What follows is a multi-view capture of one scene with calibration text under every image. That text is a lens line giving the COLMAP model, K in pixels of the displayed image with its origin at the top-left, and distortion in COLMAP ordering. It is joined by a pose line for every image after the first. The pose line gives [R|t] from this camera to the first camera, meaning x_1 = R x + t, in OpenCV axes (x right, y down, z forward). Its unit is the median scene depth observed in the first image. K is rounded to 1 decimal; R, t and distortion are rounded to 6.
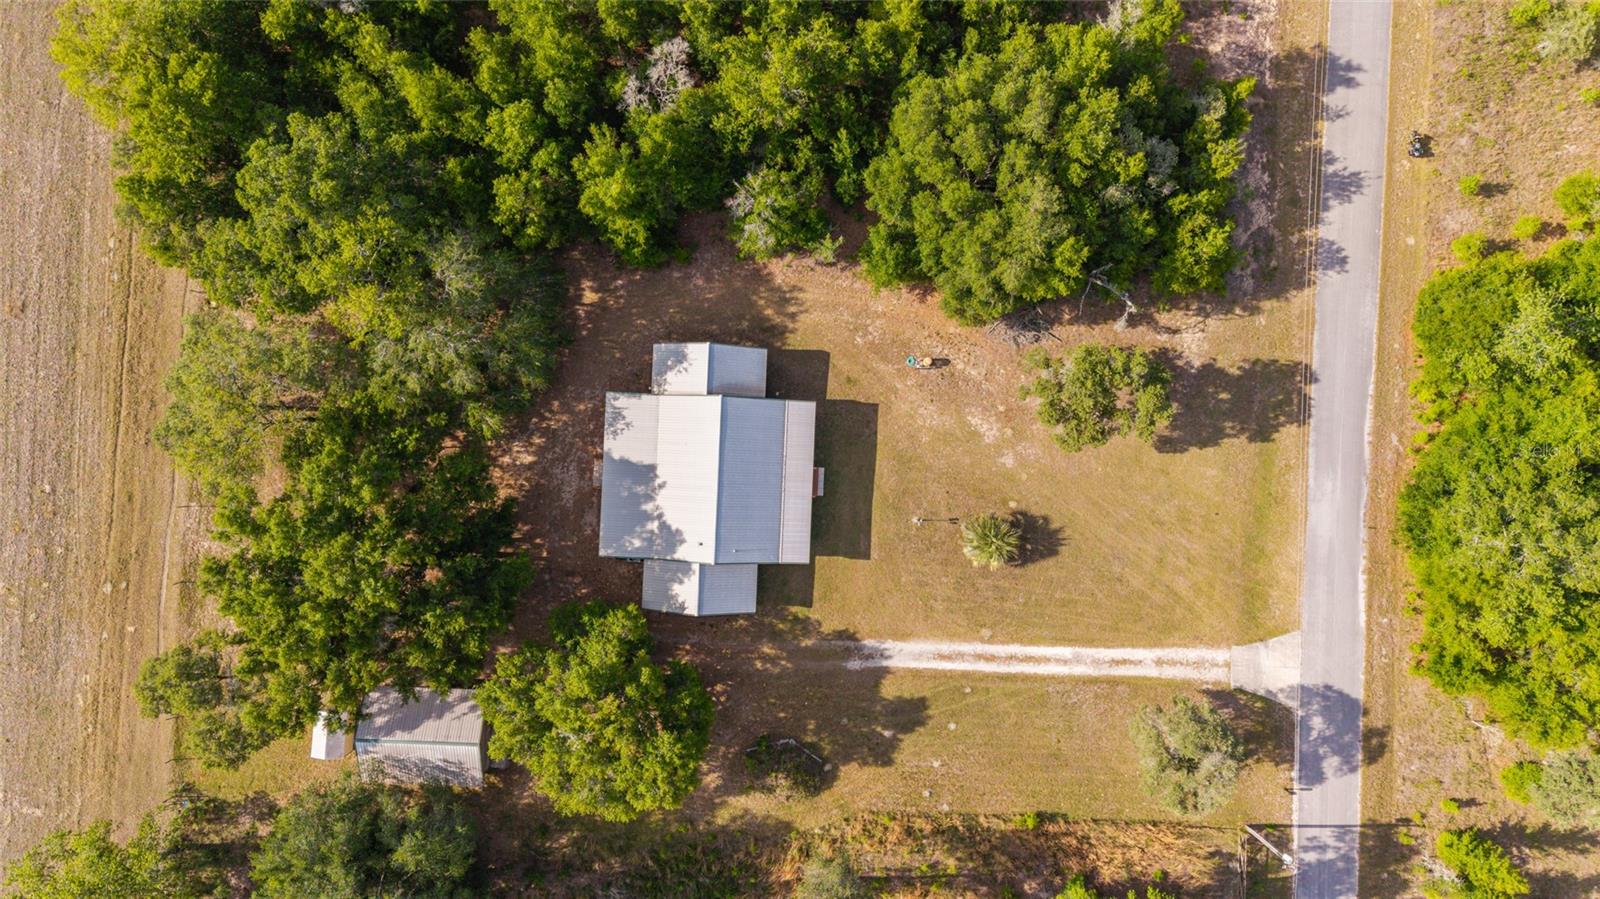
lens RADIAL K [[1071.2, 0, 789.6], [0, 1071.2, 448.0], [0, 0, 1]] dist [0.030630, -0.005358]
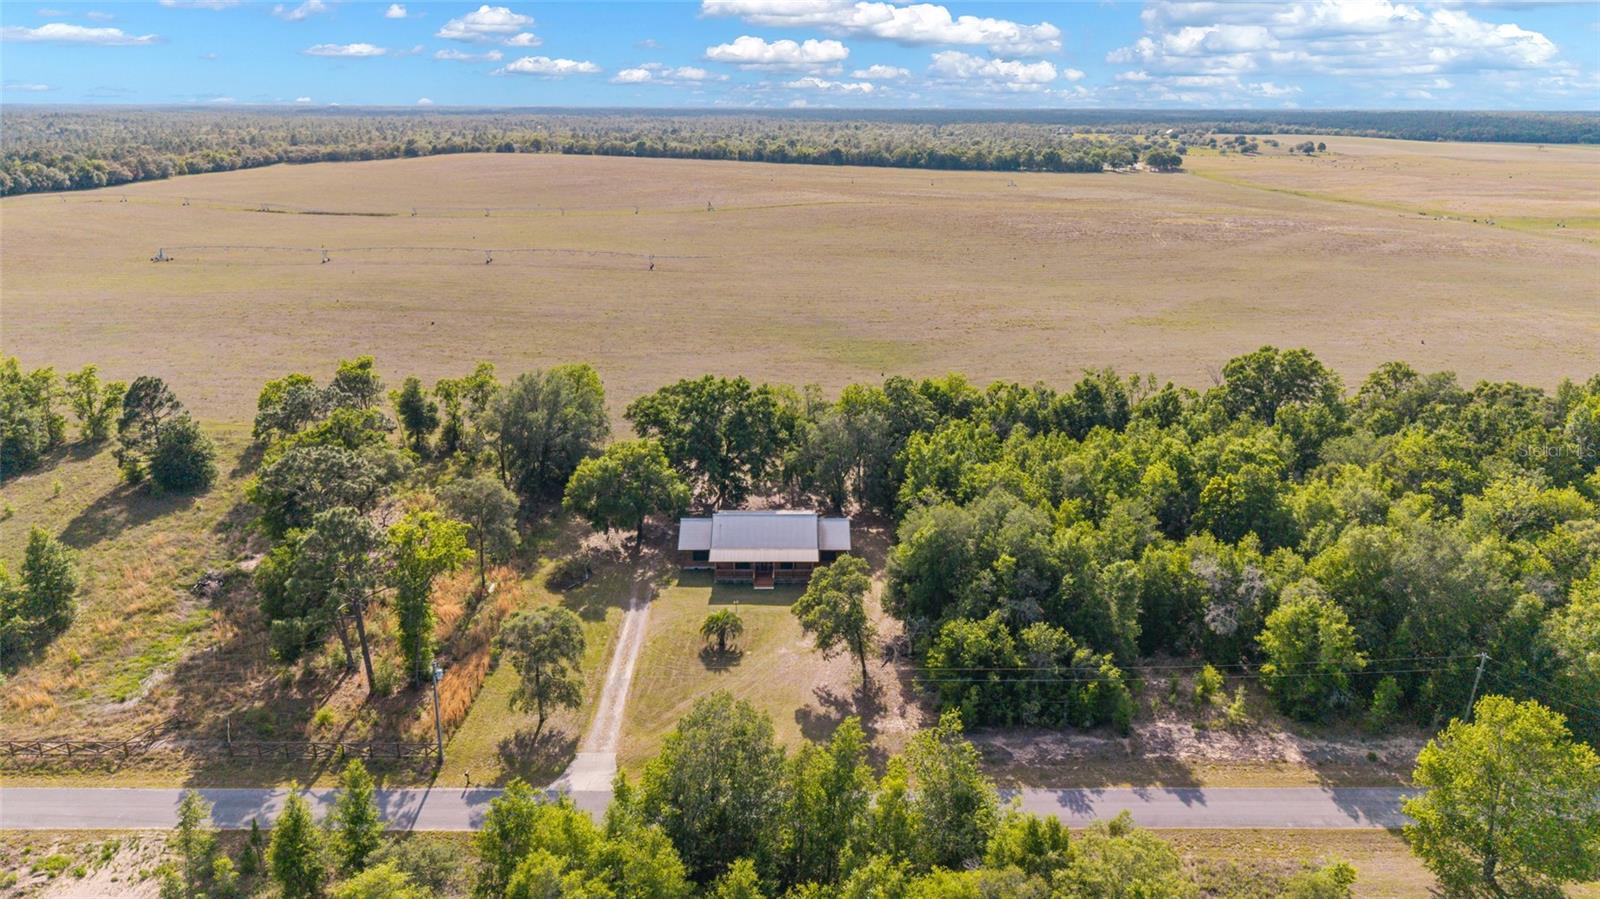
lens RADIAL K [[1071.2, 0, 789.6], [0, 1071.2, 448.0], [0, 0, 1]] dist [0.030630, -0.005358]
pose [[0.043541, 0.267500, -0.962574, 1.364714], [-0.999046, 0.008563, -0.042812, 0.056192], [-0.003210, 0.963520, 0.267618, 0.428269]]
